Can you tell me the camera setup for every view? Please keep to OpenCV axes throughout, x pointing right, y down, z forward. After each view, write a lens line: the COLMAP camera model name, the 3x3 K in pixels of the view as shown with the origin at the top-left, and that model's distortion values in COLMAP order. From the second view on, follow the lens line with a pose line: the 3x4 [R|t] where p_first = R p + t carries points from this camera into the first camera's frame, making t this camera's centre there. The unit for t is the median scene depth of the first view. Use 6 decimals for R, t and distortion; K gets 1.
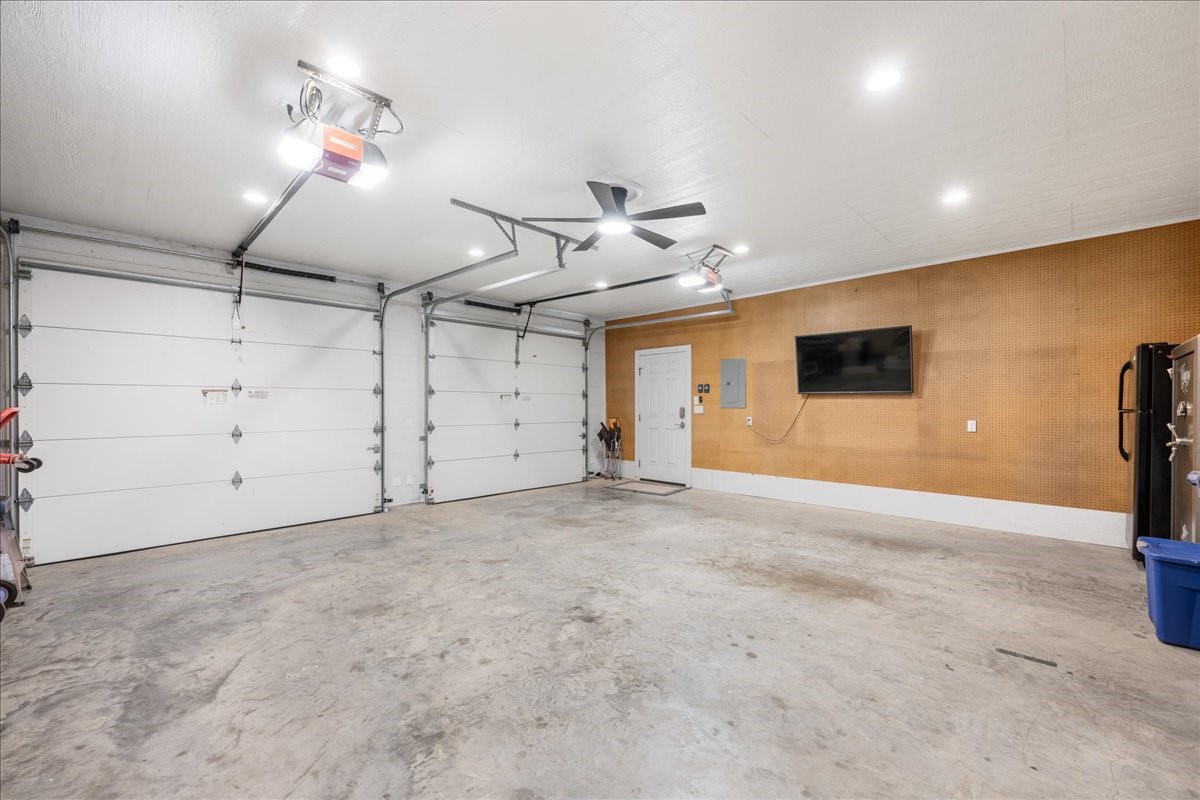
lens RADIAL K [[489.8, 0, 603.0], [0, 489.8, 407.4], [0, 0, 1]] dist [-0.000371, -0.000126]
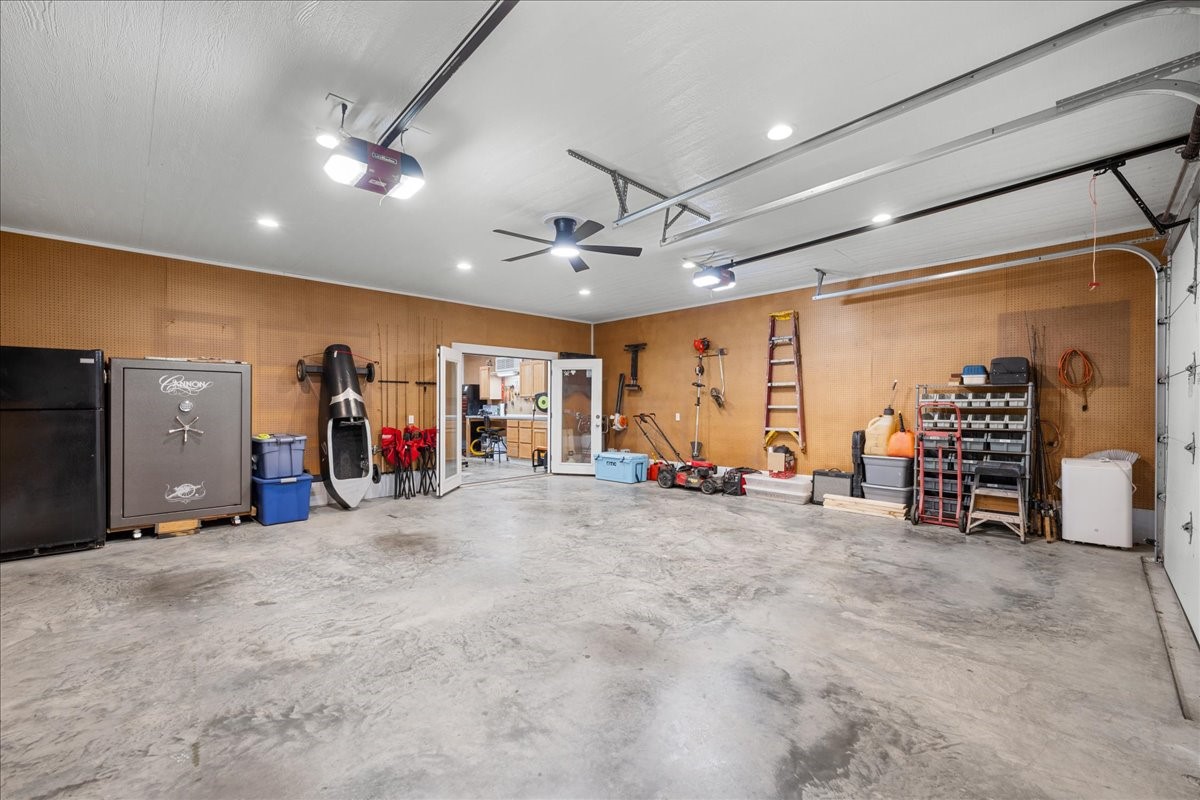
lens RADIAL K [[489.8, 0, 603.0], [0, 489.8, 407.4], [0, 0, 1]] dist [-0.000371, -0.000126]
pose [[-0.999894, 0.002808, 0.014269, -0.079974], [0.002905, 0.999973, 0.006798, 0.001406], [-0.014250, 0.006839, -0.999875, 2.010370]]
